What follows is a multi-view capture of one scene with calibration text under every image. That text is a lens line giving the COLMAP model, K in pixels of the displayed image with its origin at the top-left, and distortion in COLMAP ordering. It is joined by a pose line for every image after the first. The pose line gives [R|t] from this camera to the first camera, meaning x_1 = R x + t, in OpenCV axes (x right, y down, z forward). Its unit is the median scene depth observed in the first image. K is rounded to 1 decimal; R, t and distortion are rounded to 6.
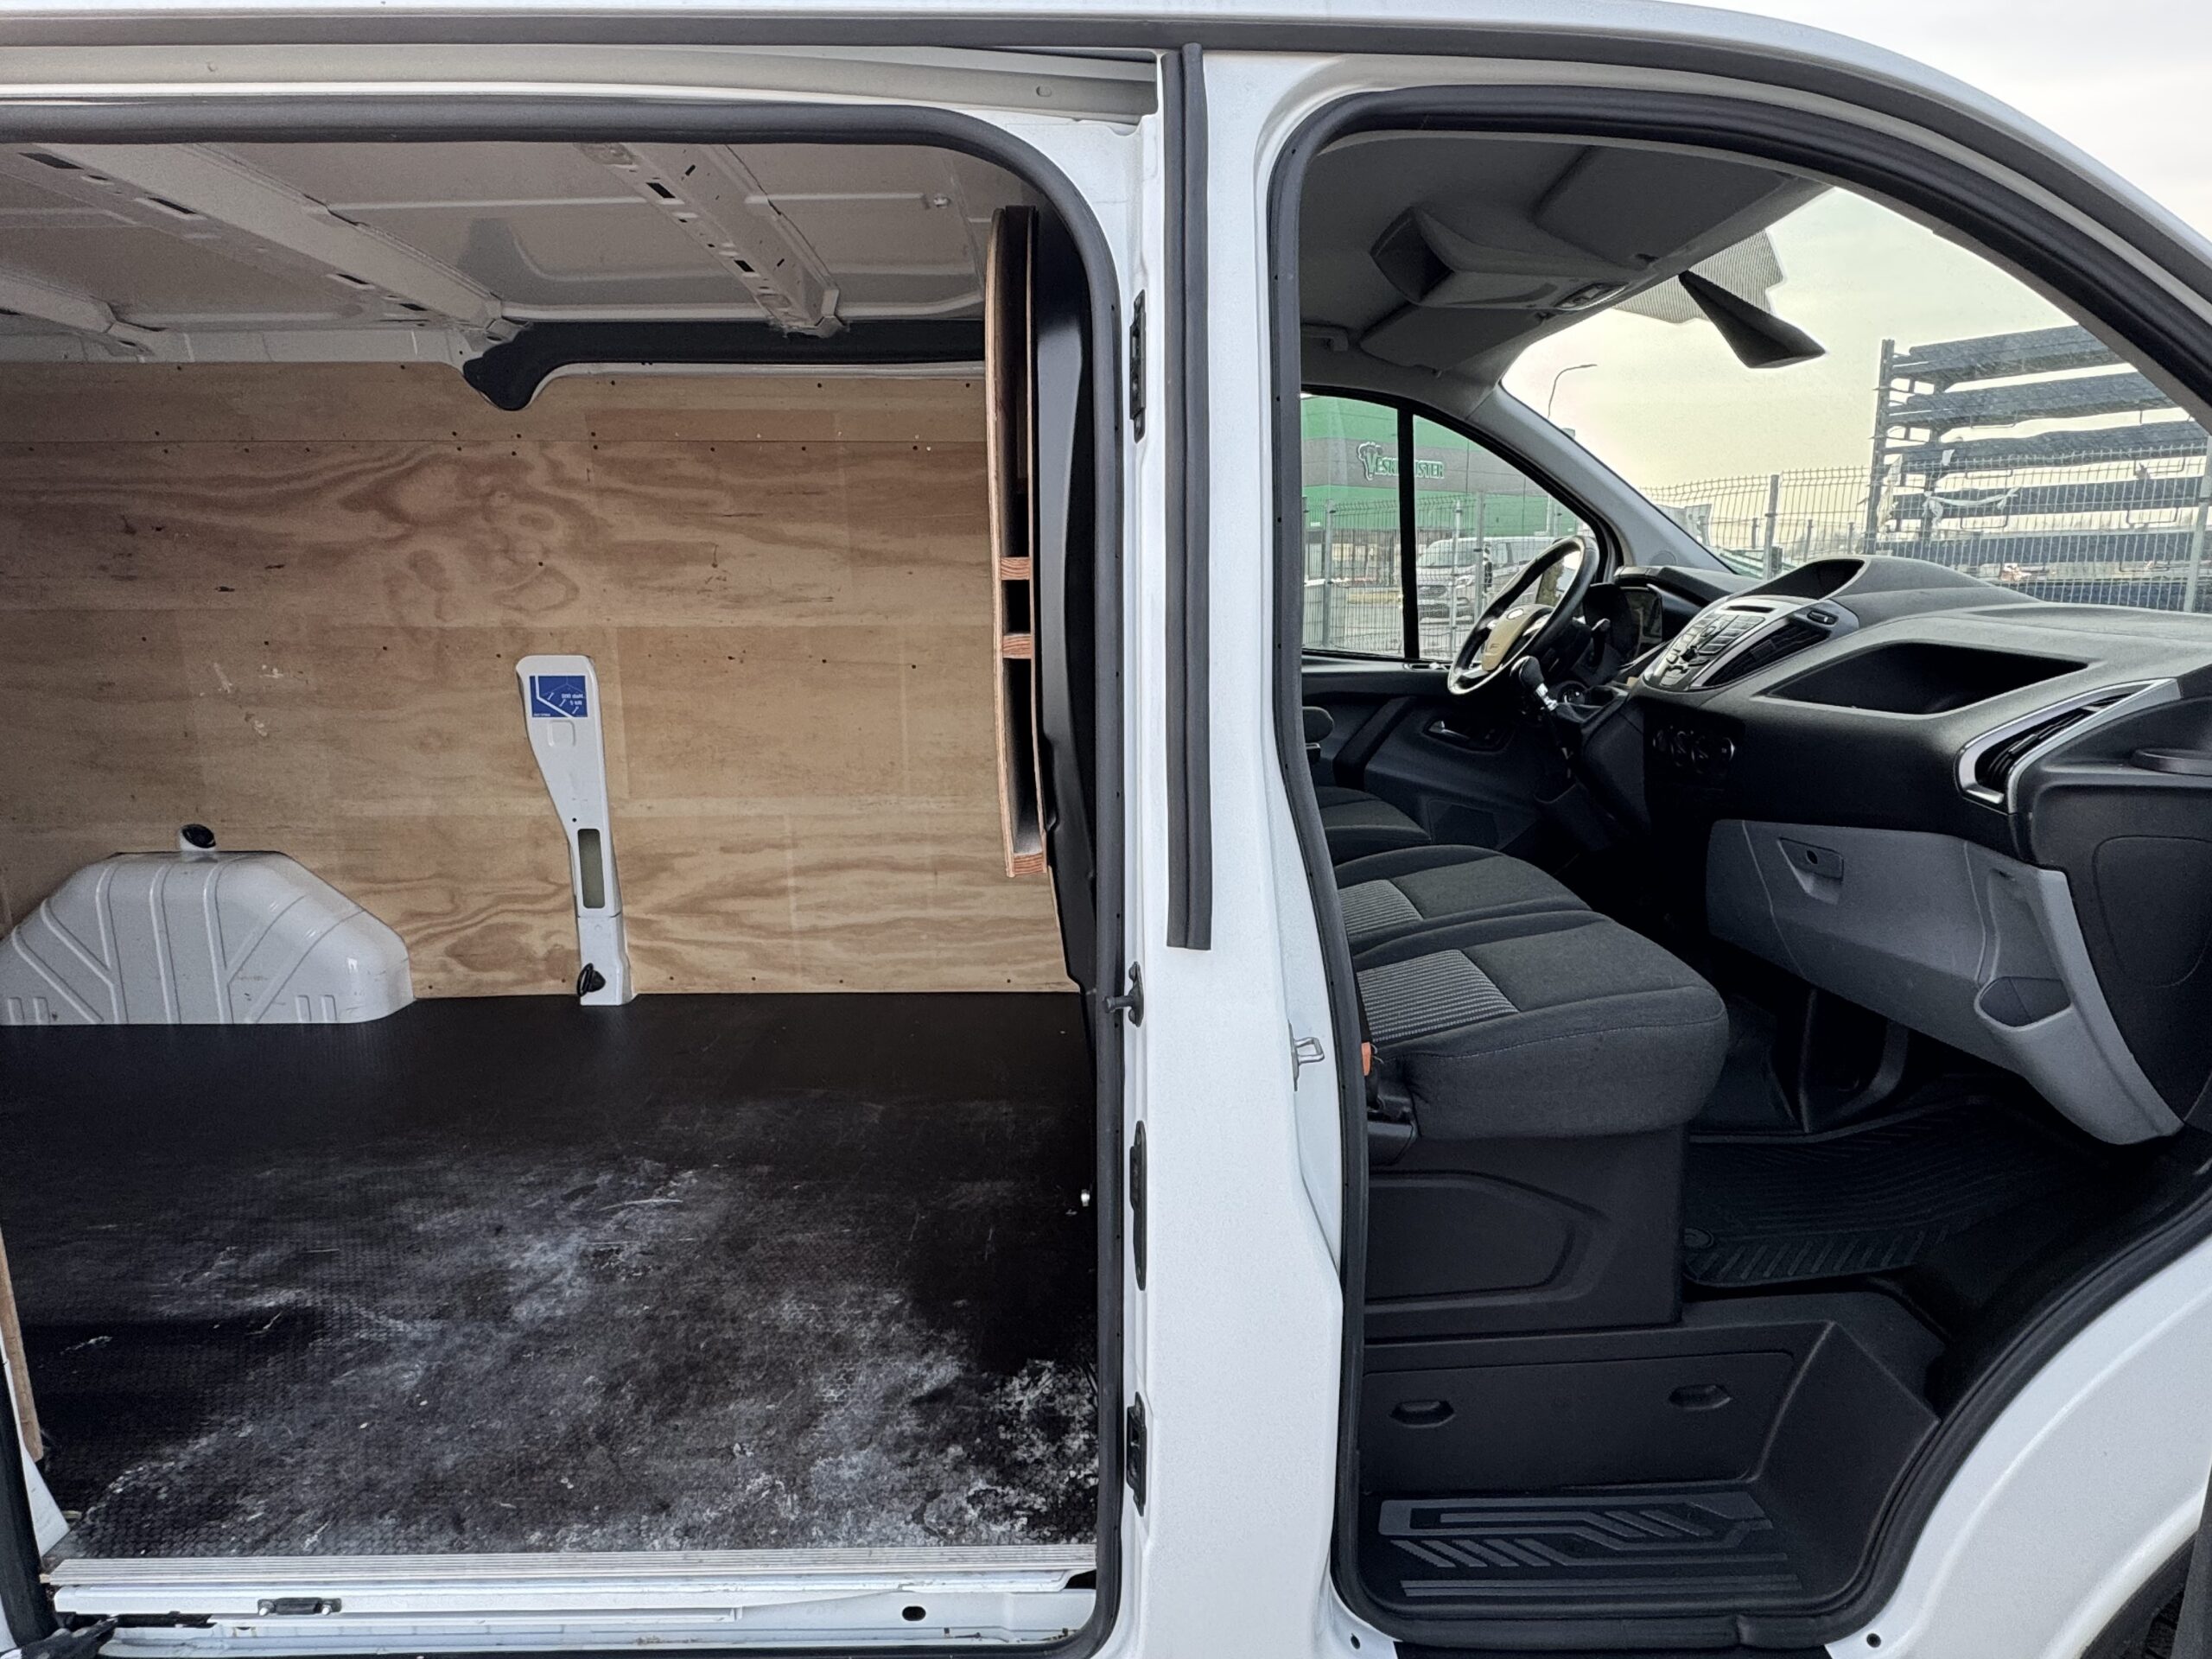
lens RADIAL K [[1265.1, 0, 1106.0], [0, 1265.1, 829.5], [0, 0, 1]] dist [0.001129, 0.000404]
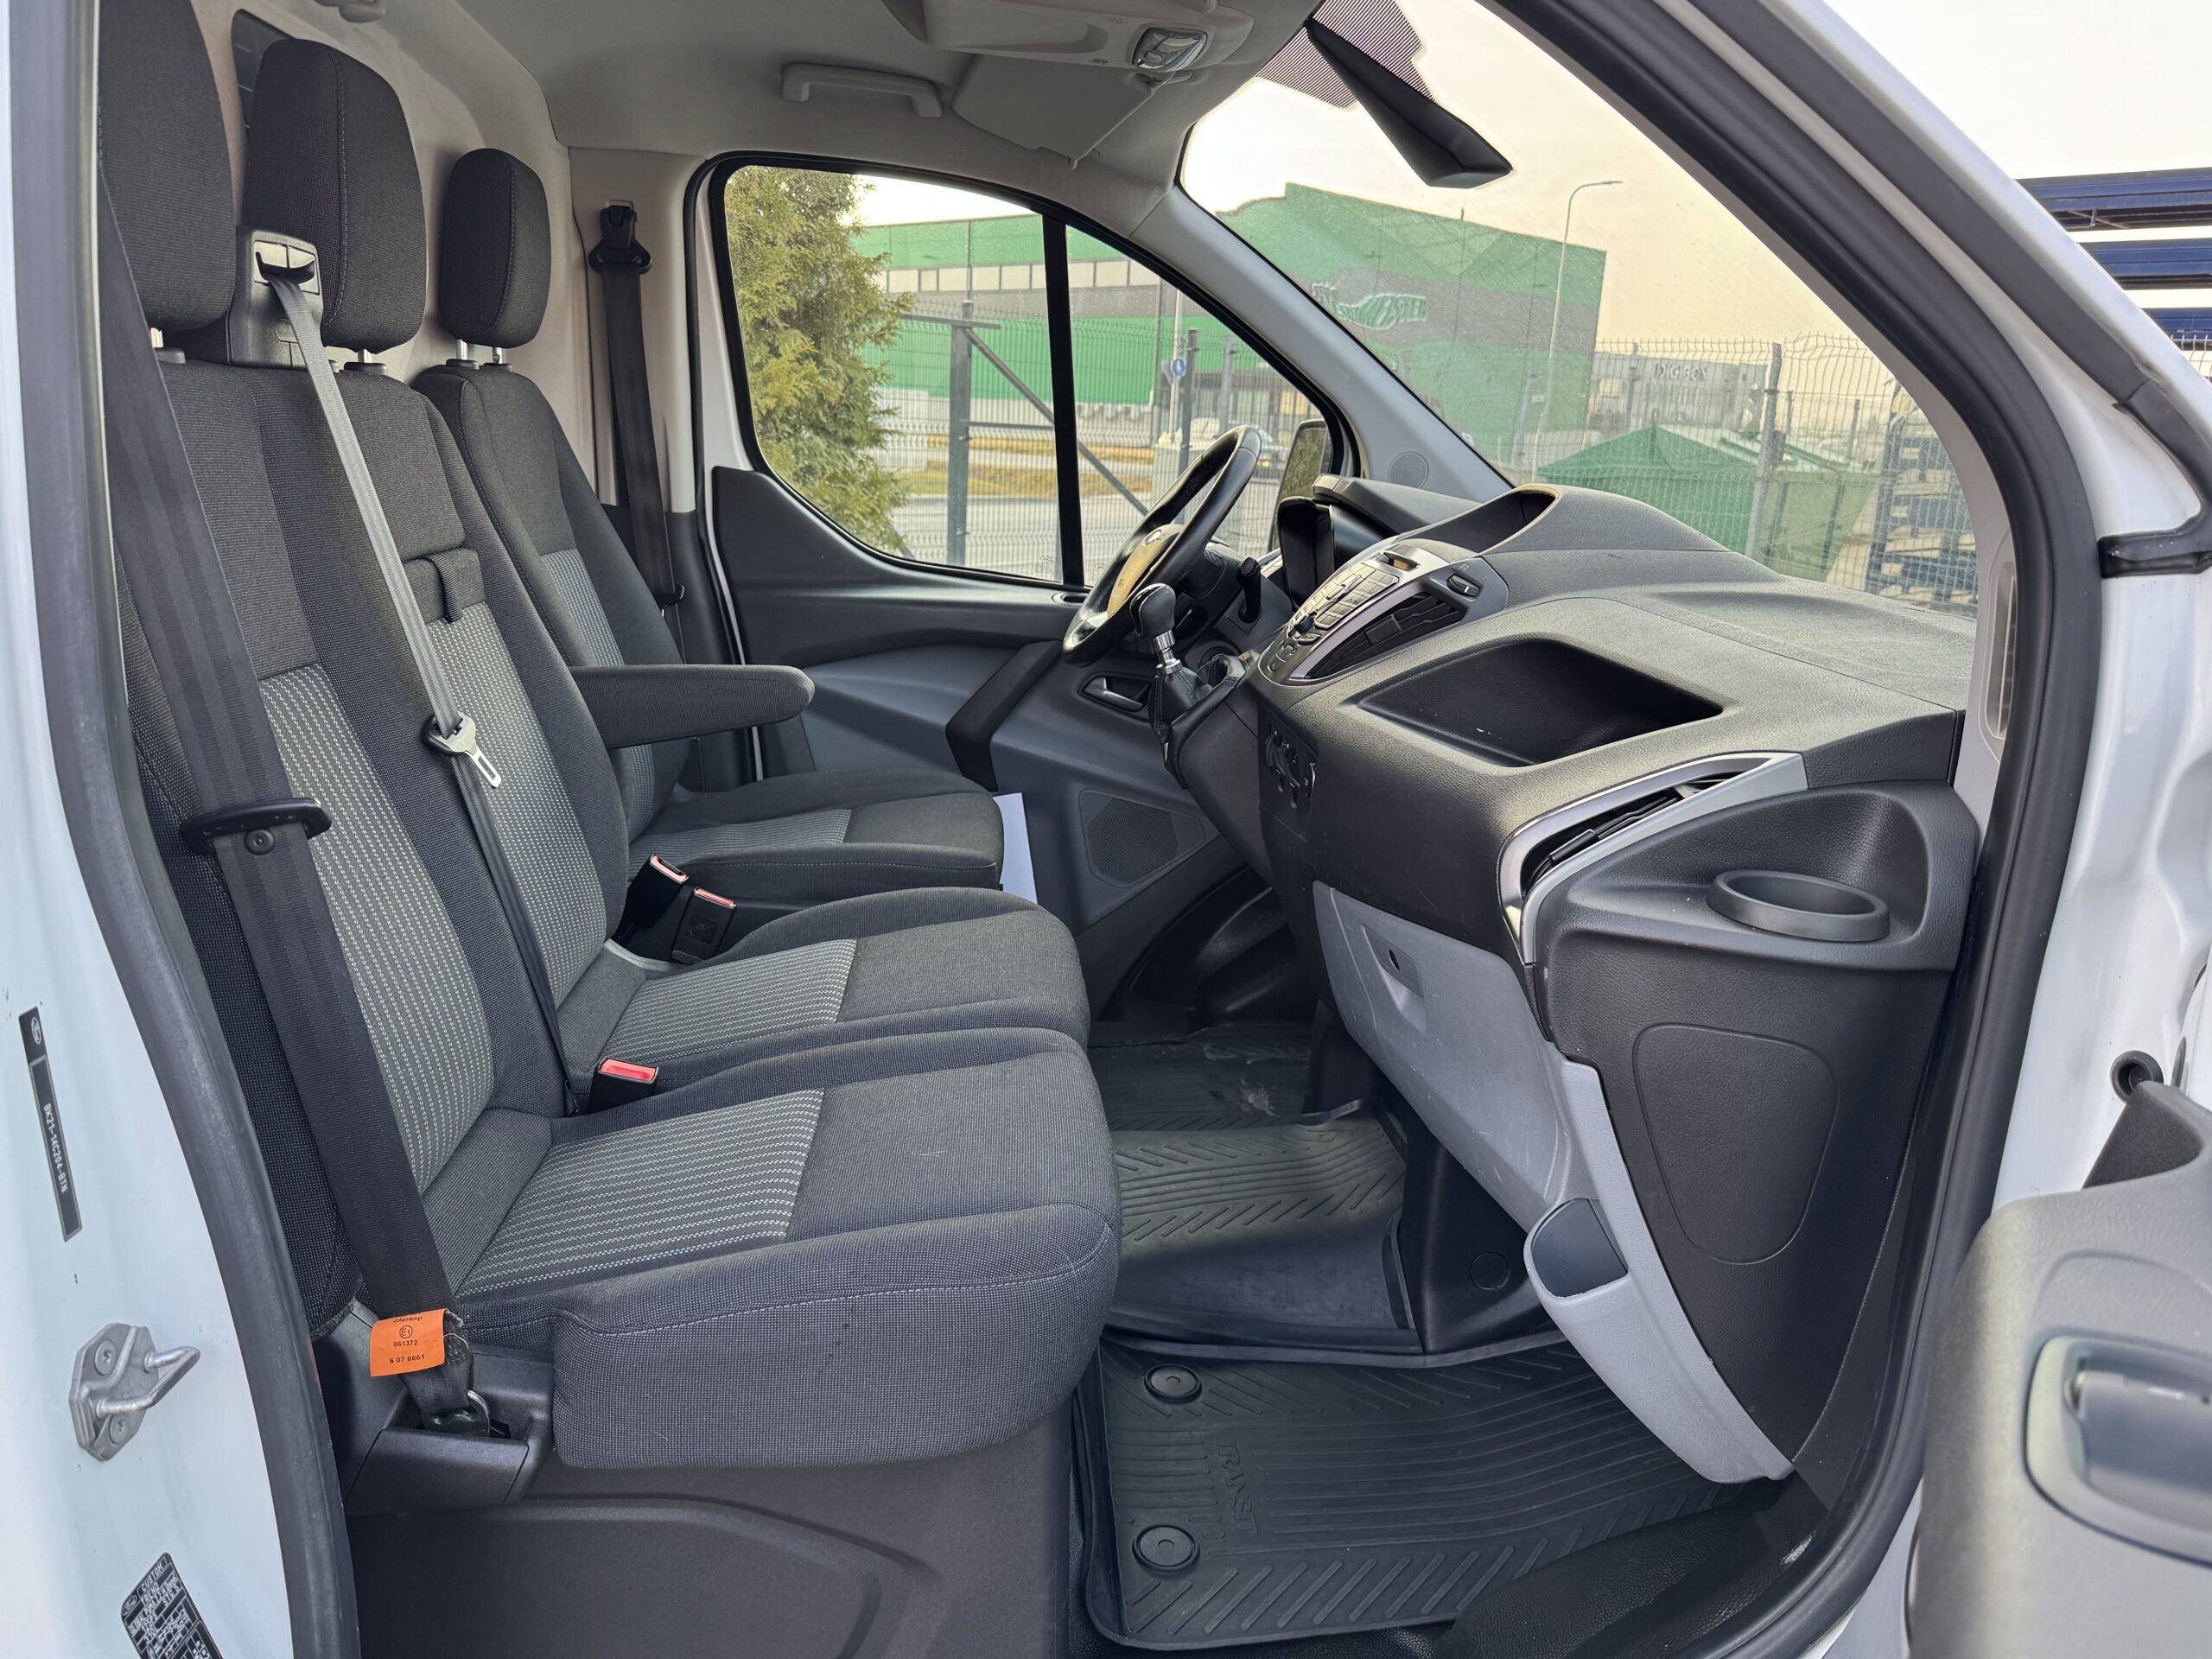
lens RADIAL K [[1611.6, 0, 1106.0], [0, 1611.6, 829.5], [0, 0, 1]] dist [0.025085, -0.001006]
pose [[0.996220, 0.043130, 0.075397, 0.326912], [-0.046970, 0.997648, 0.049915, -0.075458], [-0.073067, -0.053268, 0.995903, 0.184082]]
